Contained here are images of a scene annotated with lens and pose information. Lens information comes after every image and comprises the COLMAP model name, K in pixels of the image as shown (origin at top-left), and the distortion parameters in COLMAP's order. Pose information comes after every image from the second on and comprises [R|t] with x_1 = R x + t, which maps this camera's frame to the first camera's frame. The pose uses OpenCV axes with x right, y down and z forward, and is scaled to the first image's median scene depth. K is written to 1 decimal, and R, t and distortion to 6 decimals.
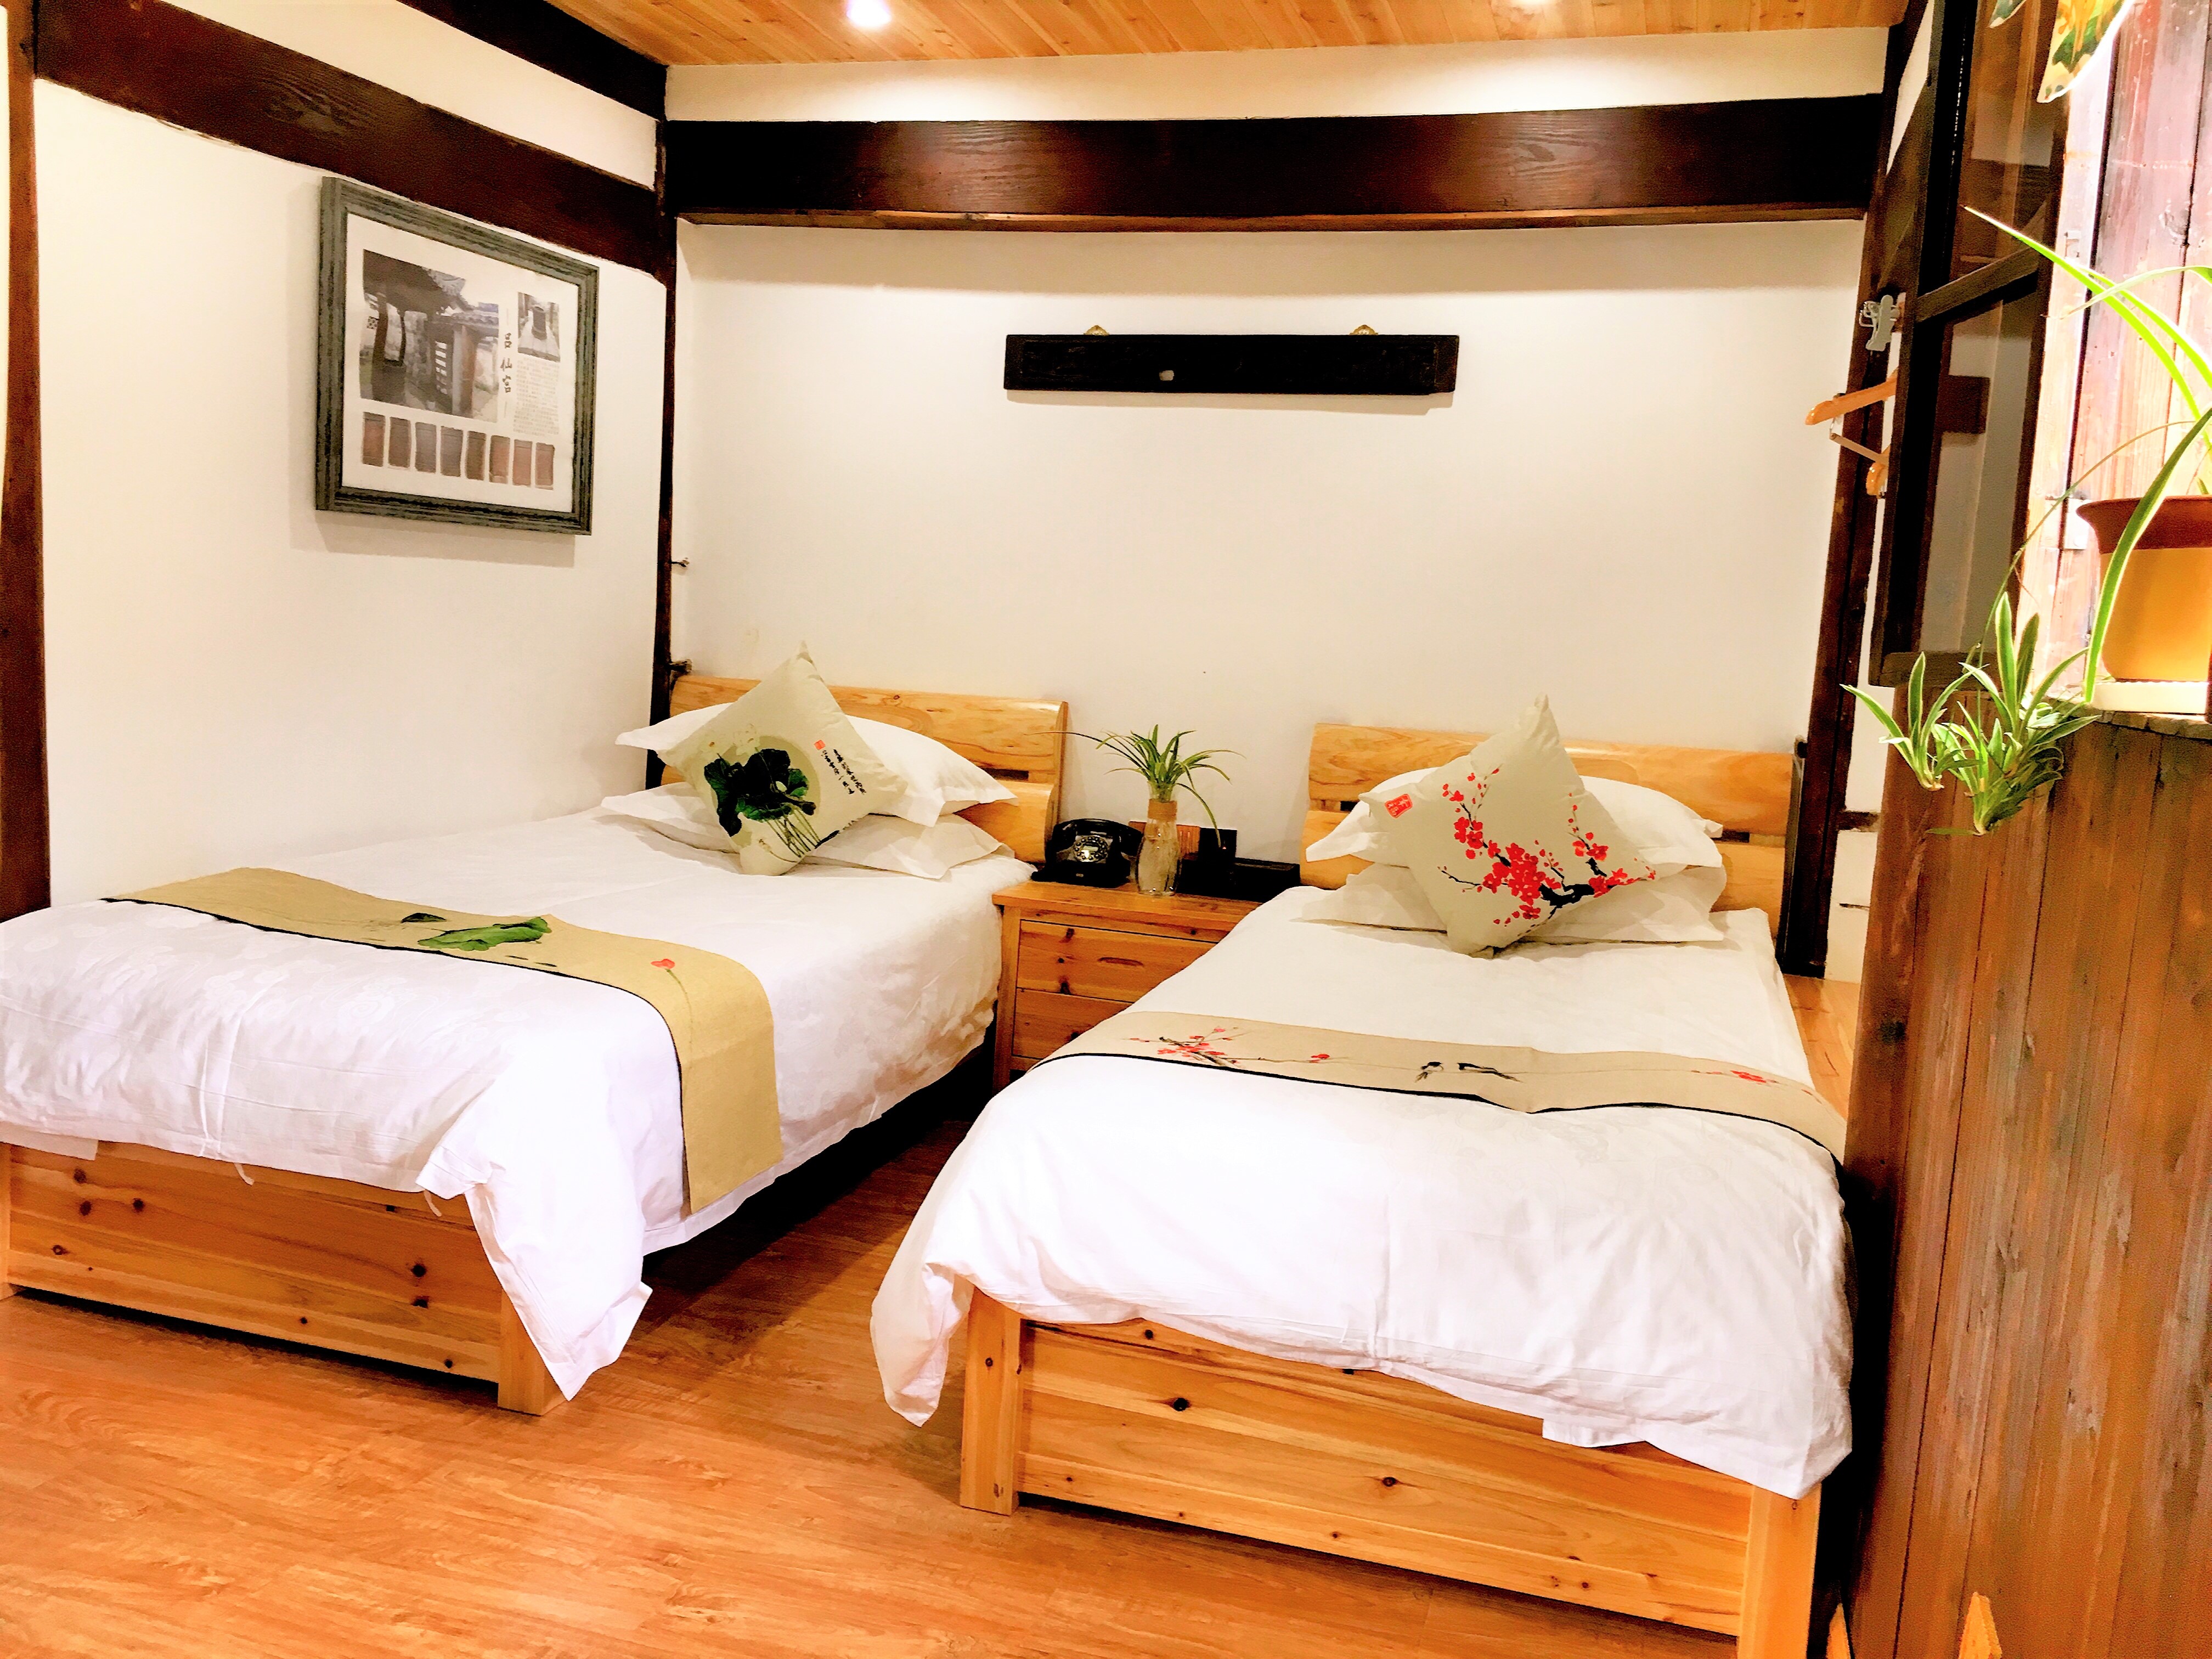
lens RADIAL K [[1861.6, 0, 1103.6], [0, 1861.6, 825.5], [0, 0, 1]] dist [0.014321, 0.005349]
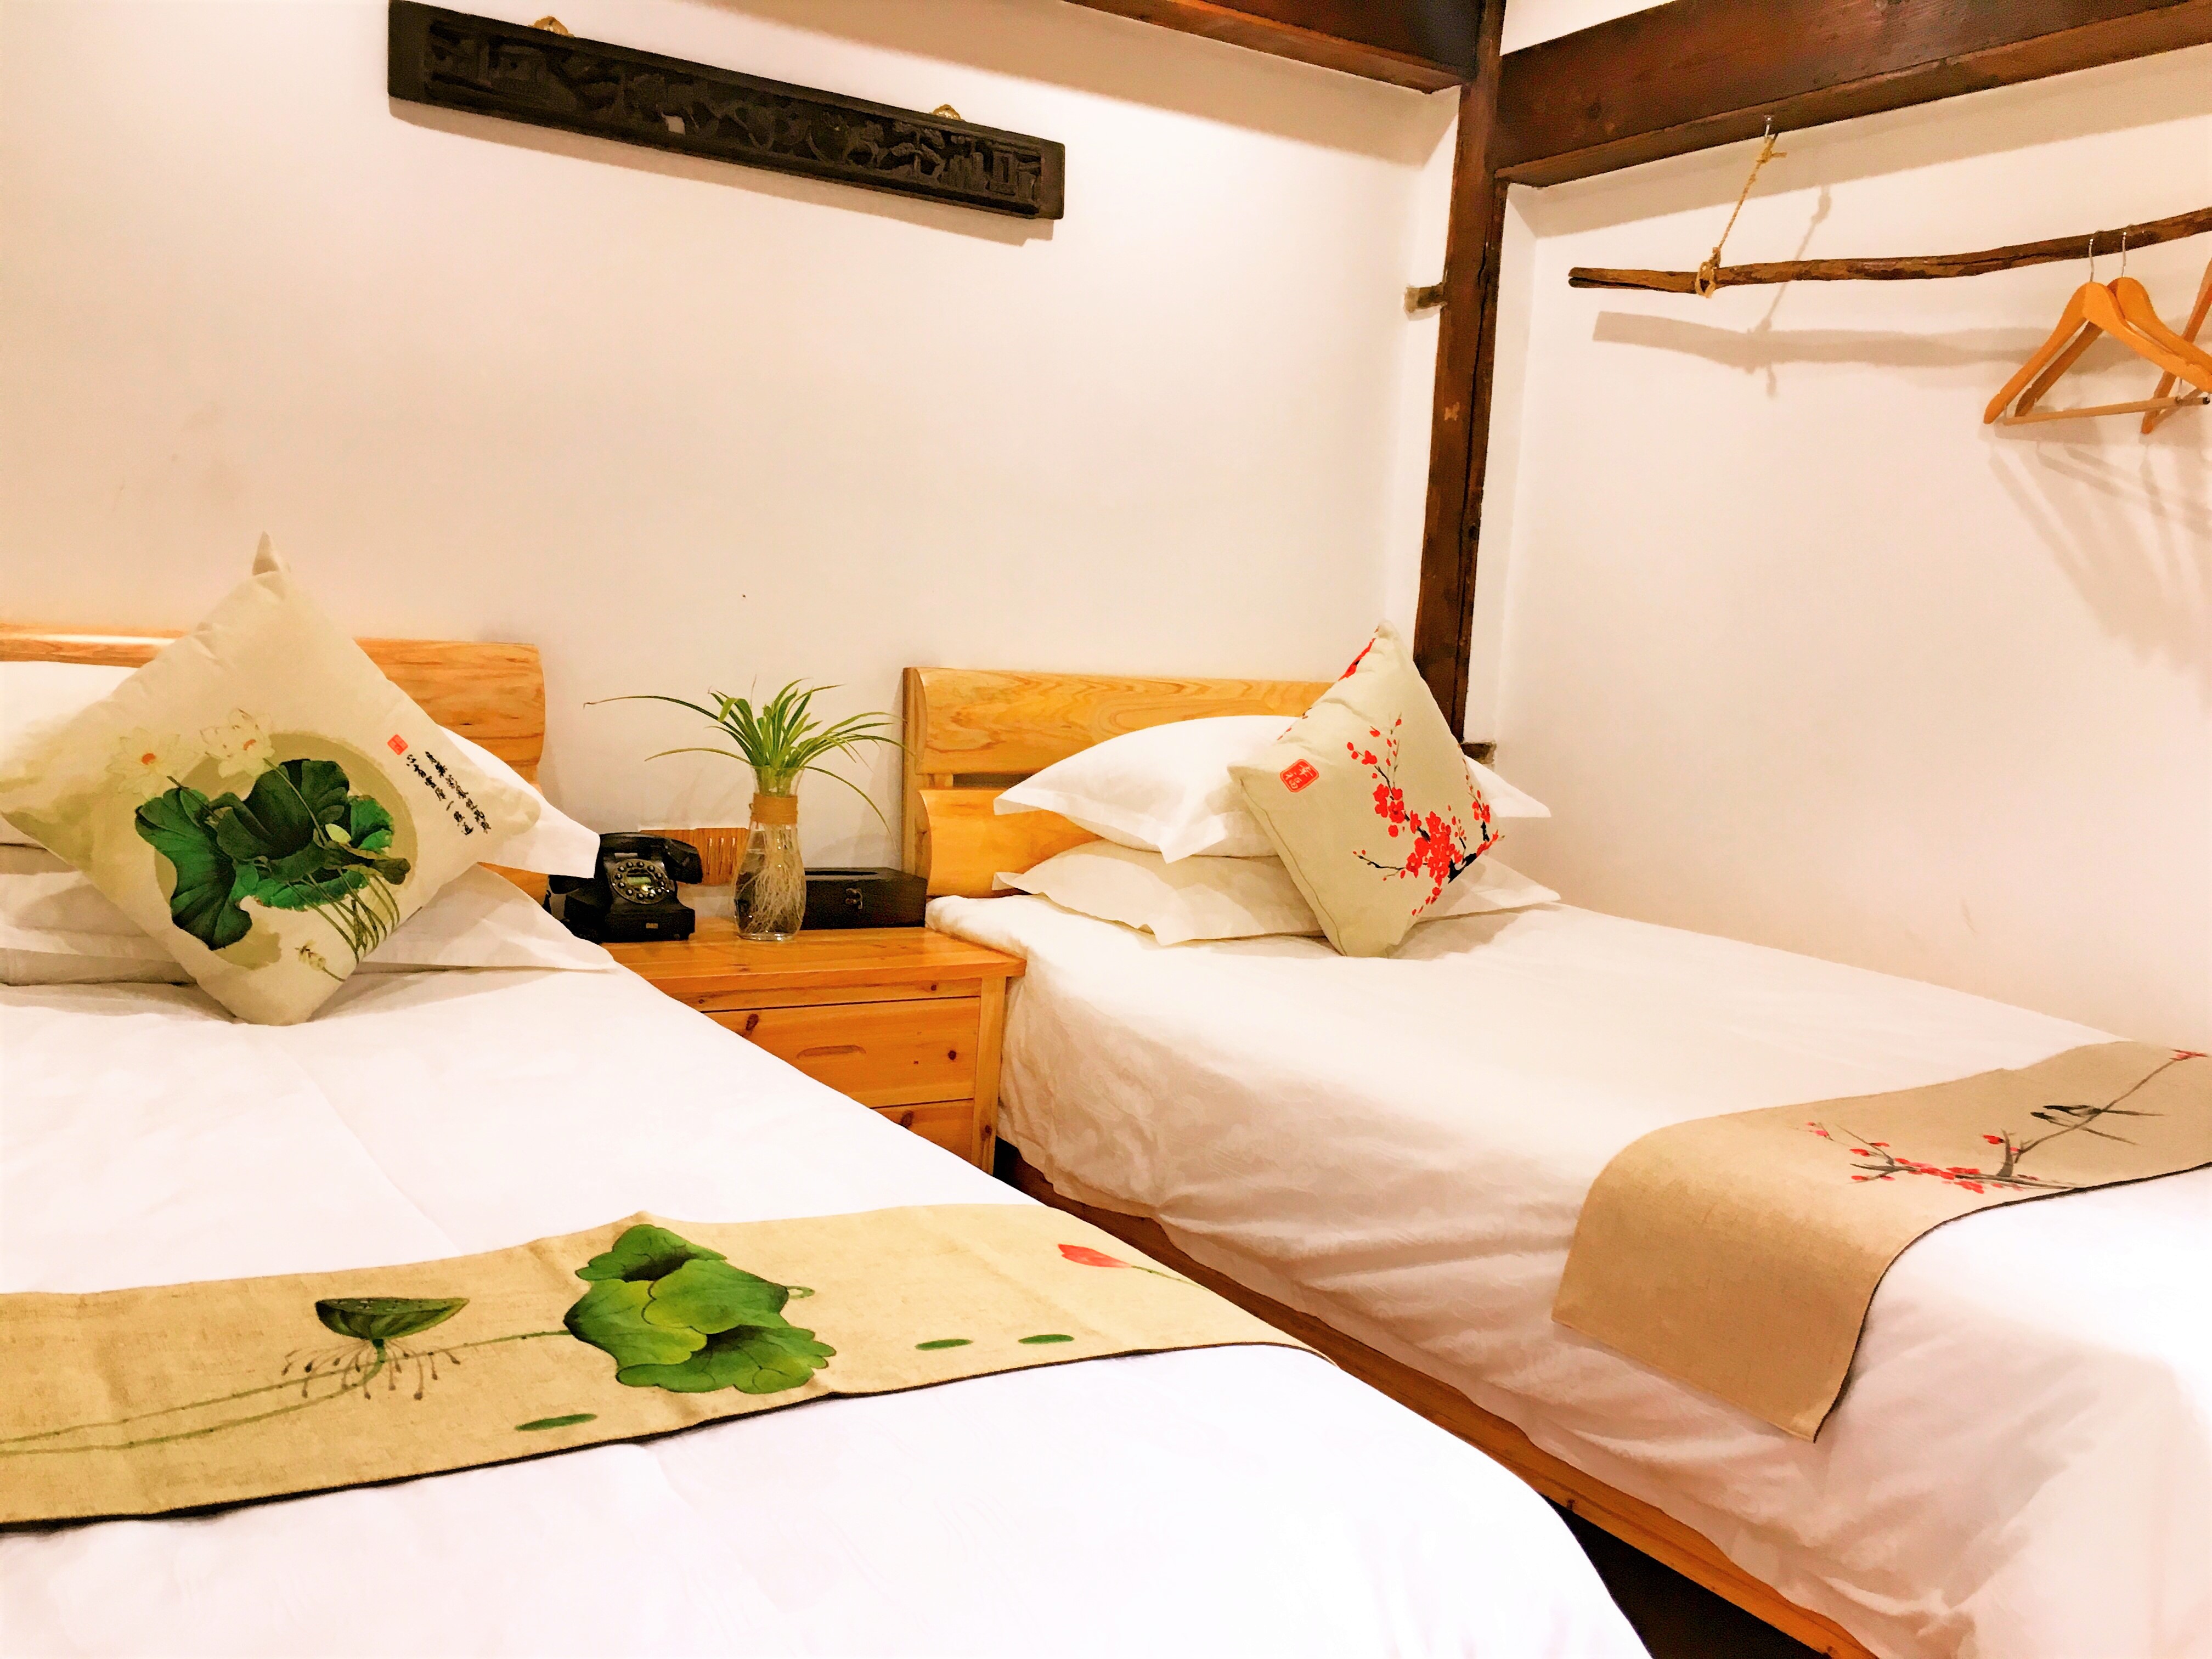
lens RADIAL K [[1861.6, 0, 1106.5], [0, 1861.6, 836.8], [0, 0, 1]] dist [0.014321, 0.005349]
pose [[0.633832, -0.103808, 0.766473, -0.422320], [0.064365, 0.994595, 0.081478, -0.047408], [-0.770788, -0.002309, 0.637088, 0.529807]]
